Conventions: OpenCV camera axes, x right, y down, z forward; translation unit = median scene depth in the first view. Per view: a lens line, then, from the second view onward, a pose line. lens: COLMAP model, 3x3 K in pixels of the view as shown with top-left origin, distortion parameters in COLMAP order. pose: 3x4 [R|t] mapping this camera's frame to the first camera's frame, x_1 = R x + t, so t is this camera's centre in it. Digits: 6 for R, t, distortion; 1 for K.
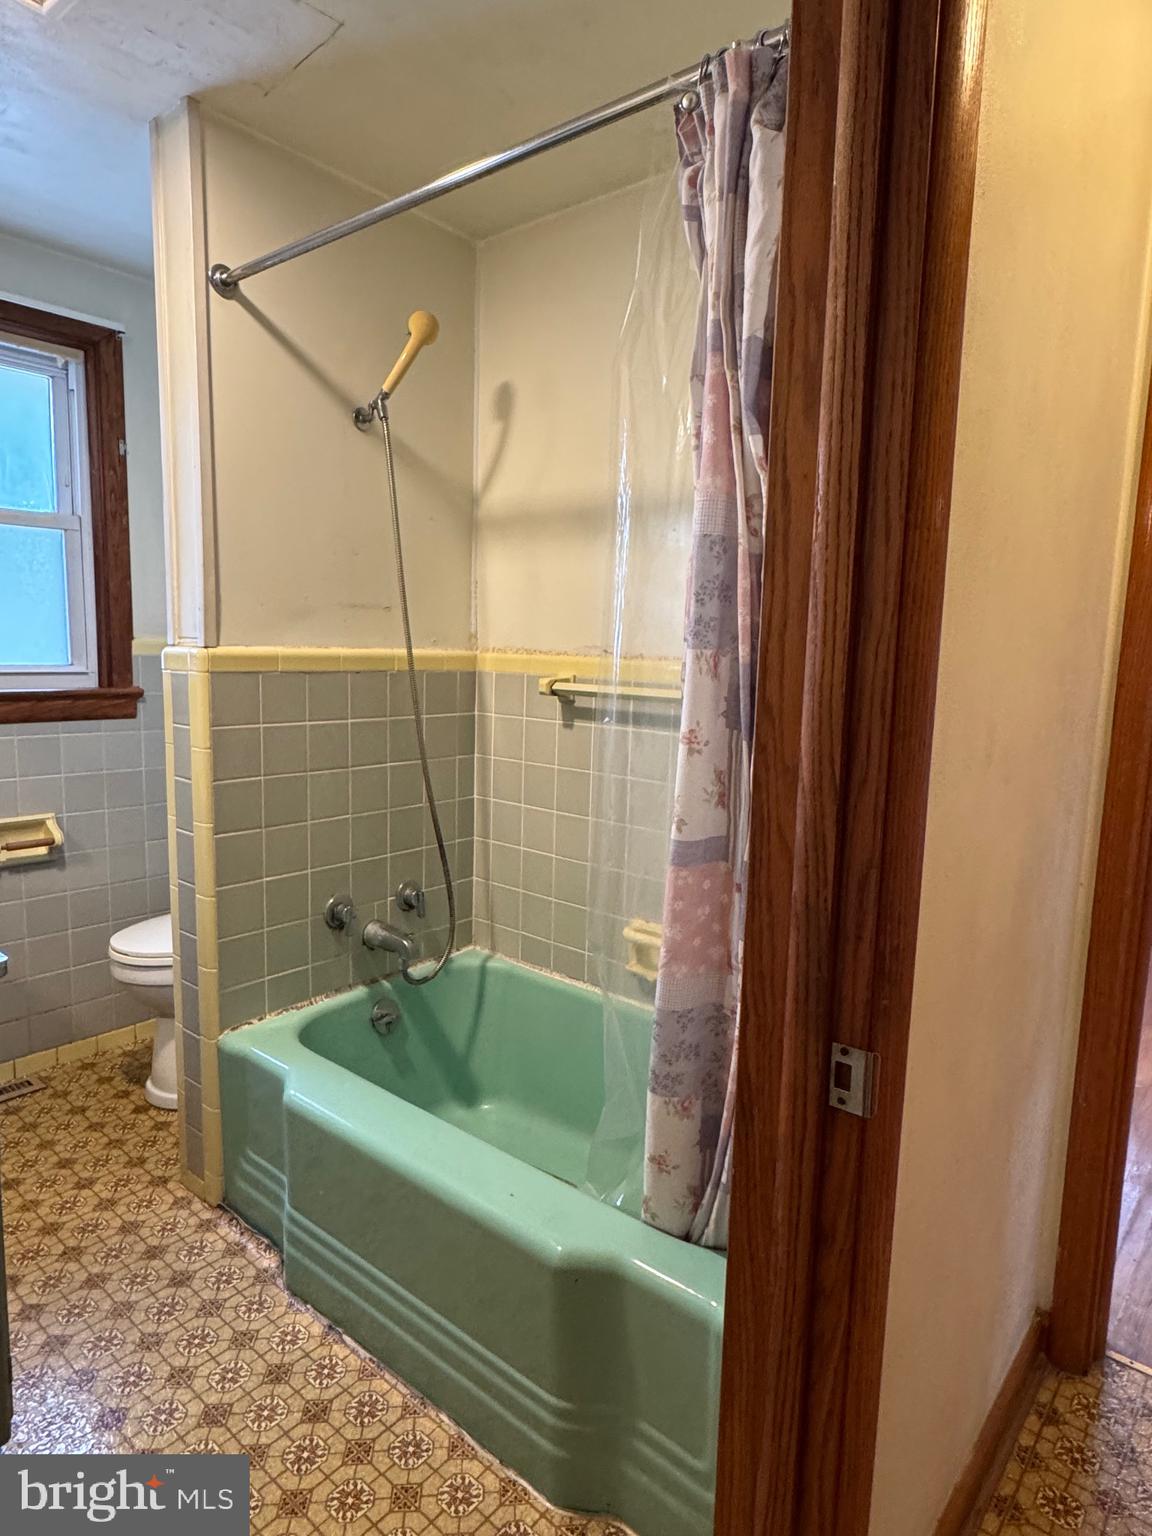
lens RADIAL K [[896.1, 0, 583.1], [0, 896.1, 764.2], [0, 0, 1]] dist [-0.003715, 0.000267]
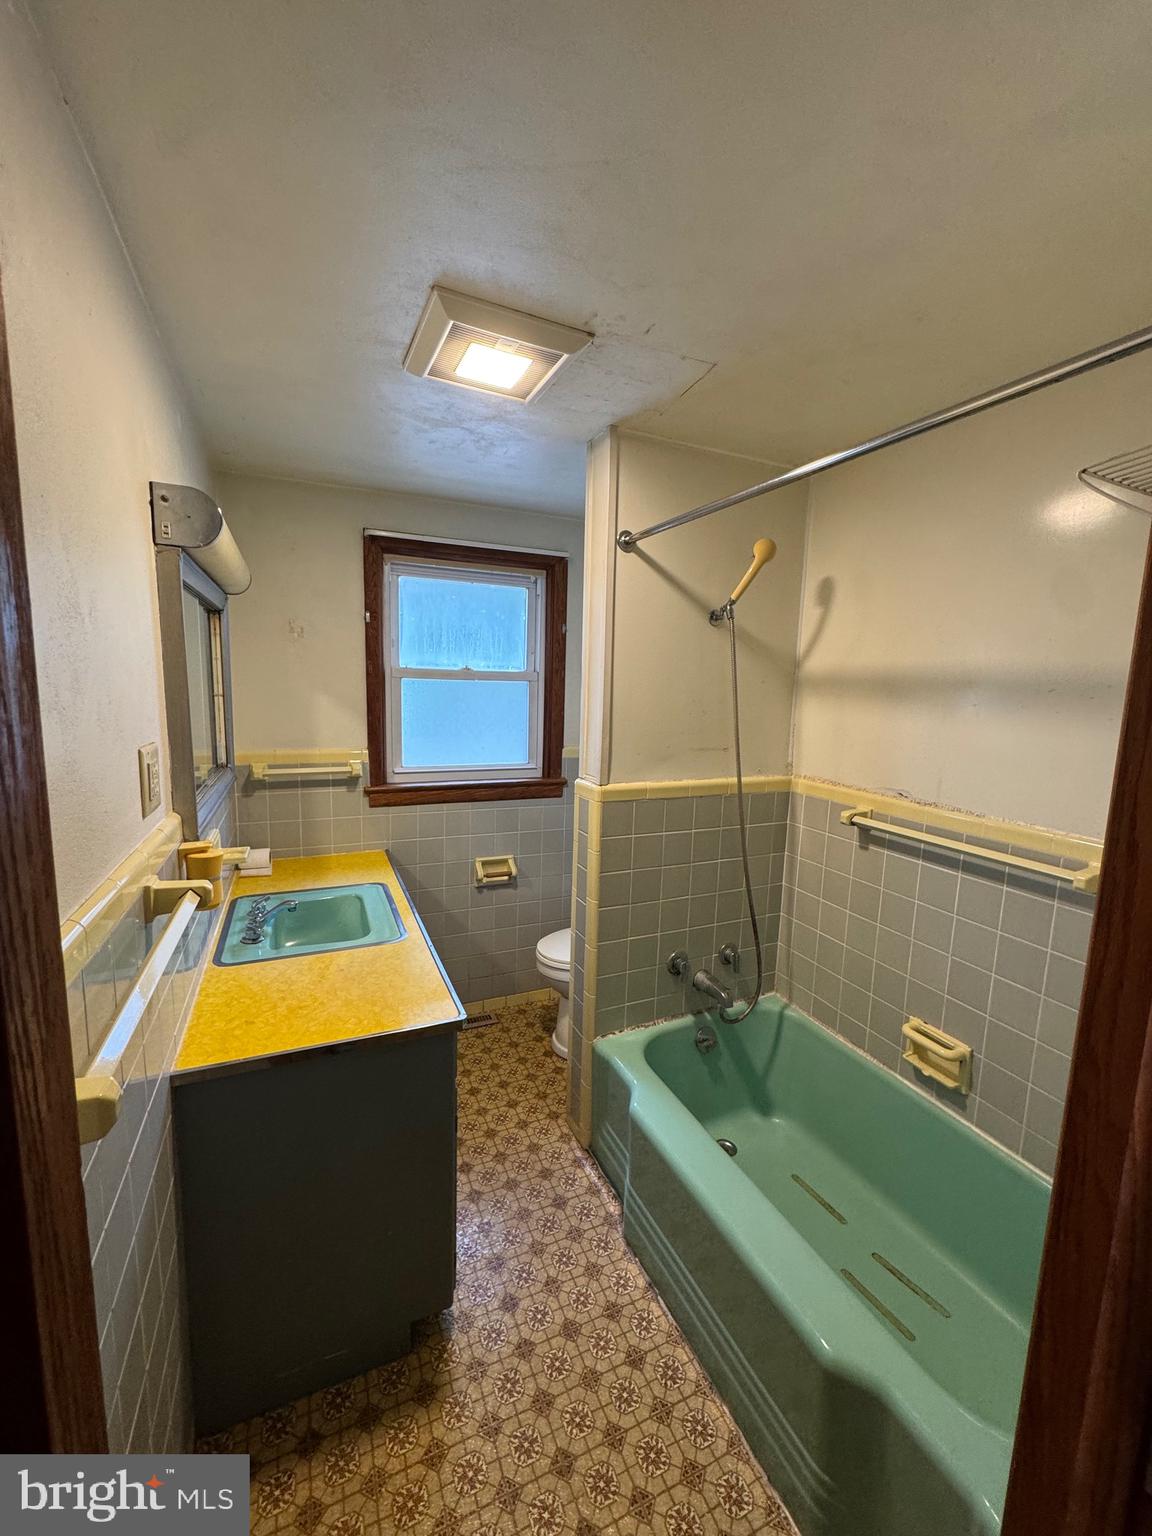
lens RADIAL K [[610.5, 0, 579.8], [0, 610.5, 770.1], [0, 0, 1]] dist [-0.002415, 0.000306]
pose [[0.899536, 0.057816, -0.433003, -0.011611], [-0.061305, 0.998102, 0.005912, -0.141373], [0.432523, 0.021227, 0.901373, 0.058684]]
